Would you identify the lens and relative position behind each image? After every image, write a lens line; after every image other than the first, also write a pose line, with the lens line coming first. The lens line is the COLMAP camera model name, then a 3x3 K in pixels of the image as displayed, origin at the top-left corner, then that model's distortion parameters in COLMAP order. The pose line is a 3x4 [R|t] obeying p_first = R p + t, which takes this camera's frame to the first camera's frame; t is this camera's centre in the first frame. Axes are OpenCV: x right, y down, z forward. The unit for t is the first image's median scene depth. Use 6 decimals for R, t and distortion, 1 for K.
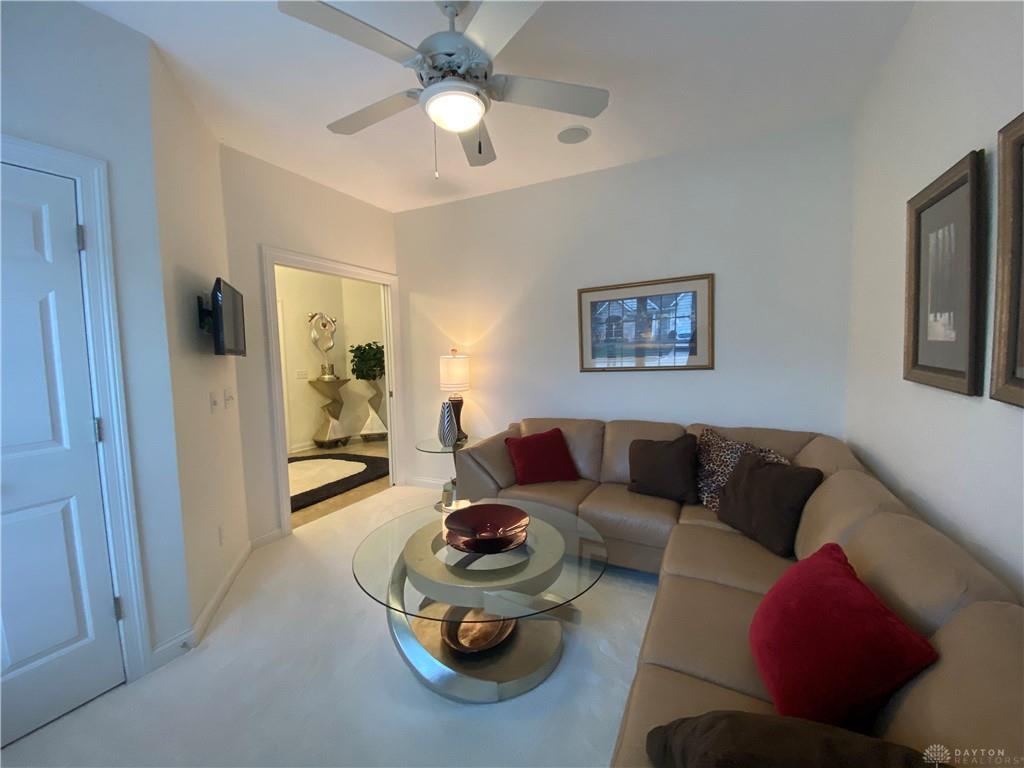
lens RADIAL K [[415.9, 0, 510.3], [0, 415.9, 382.9], [0, 0, 1]] dist [0.040705, -0.032680]
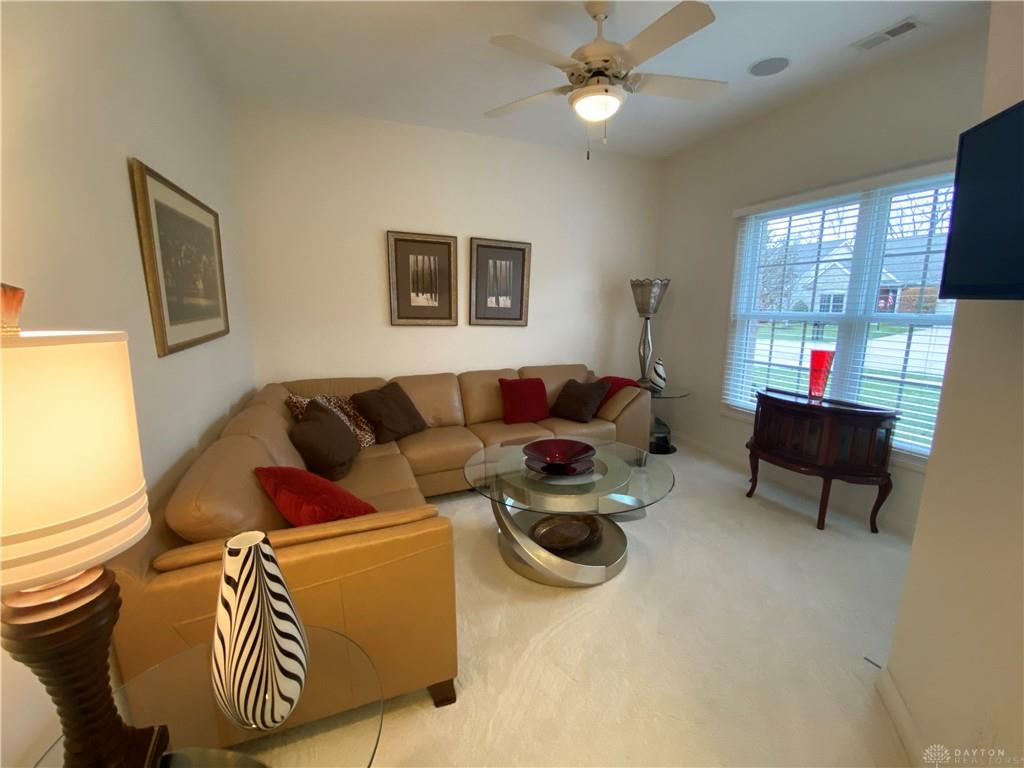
lens RADIAL K [[415.9, 0, 510.3], [0, 415.9, 382.9], [0, 0, 1]] dist [0.040705, -0.032680]
pose [[-0.755890, -0.089329, 0.648575, -0.750068], [0.073779, 0.972715, 0.219960, -0.132862], [-0.650528, 0.214117, -0.728675, 2.093020]]
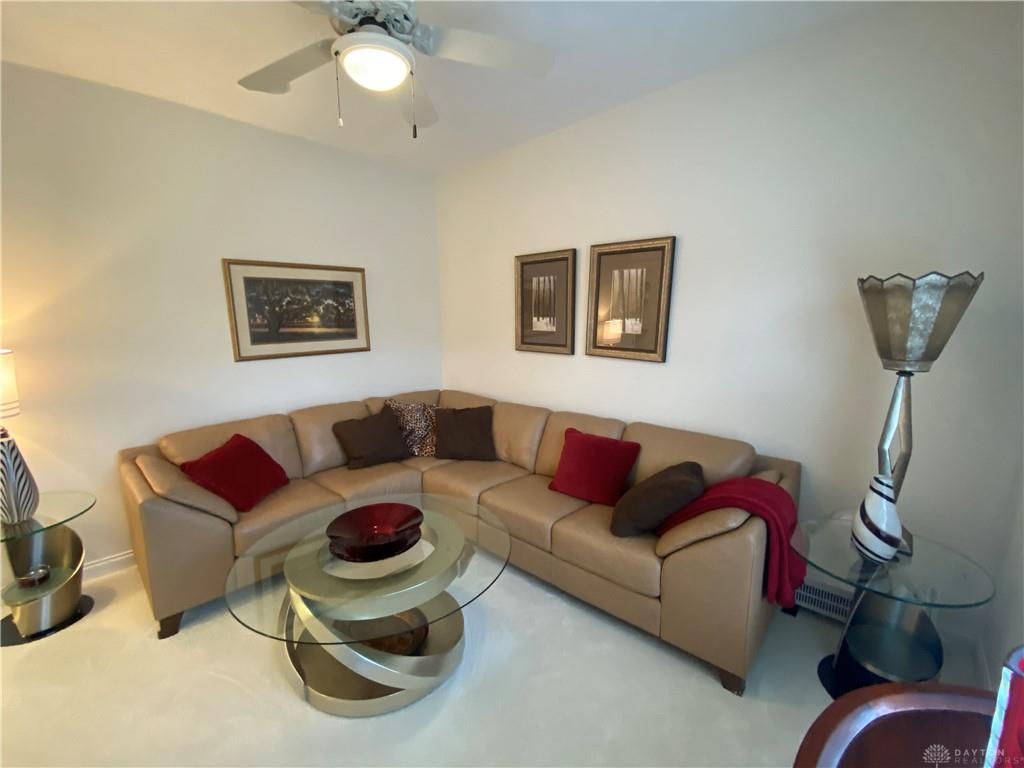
lens RADIAL K [[415.9, 0, 510.3], [0, 415.9, 382.9], [0, 0, 1]] dist [0.040705, -0.032680]
pose [[0.291835, -0.117849, 0.949181, -0.891289], [0.074345, 0.992173, 0.100328, -0.052282], [-0.953575, 0.041288, 0.298312, 0.457712]]
